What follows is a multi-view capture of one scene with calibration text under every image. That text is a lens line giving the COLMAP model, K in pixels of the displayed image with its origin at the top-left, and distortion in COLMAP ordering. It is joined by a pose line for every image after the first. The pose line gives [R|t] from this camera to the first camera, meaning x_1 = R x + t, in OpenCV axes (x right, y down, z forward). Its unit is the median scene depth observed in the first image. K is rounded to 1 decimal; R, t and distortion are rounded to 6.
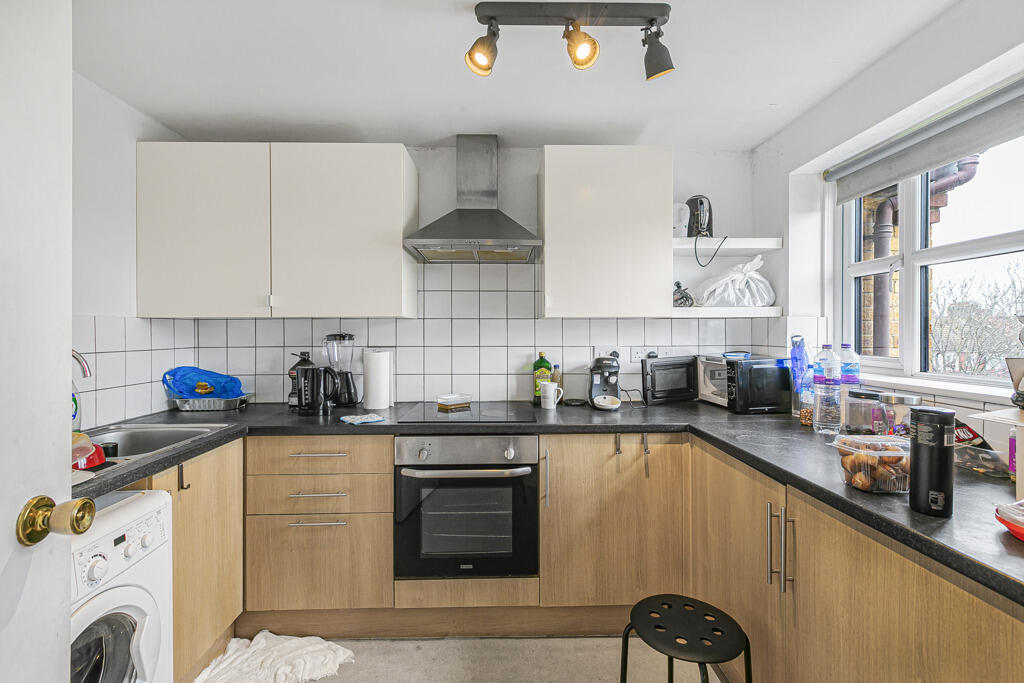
lens RADIAL K [[468.1, 0, 510.3], [0, 468.1, 336.1], [0, 0, 1]] dist [0.000379, -0.000110]
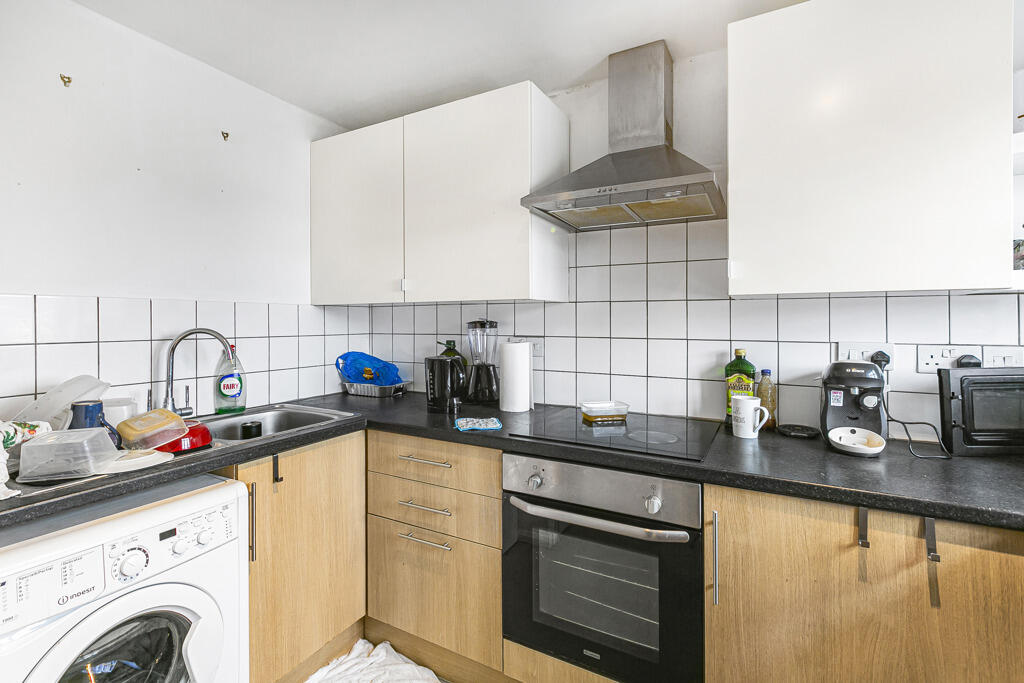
lens RADIAL K [[468.1, 0, 506.8], [0, 468.1, 318.9], [0, 0, 1]] dist [0.000379, -0.000110]
pose [[0.859961, 0.000598, -0.510360, 0.143932], [-0.007488, 0.999906, -0.011447, 0.001598], [0.510305, 0.013665, 0.859885, 0.308500]]
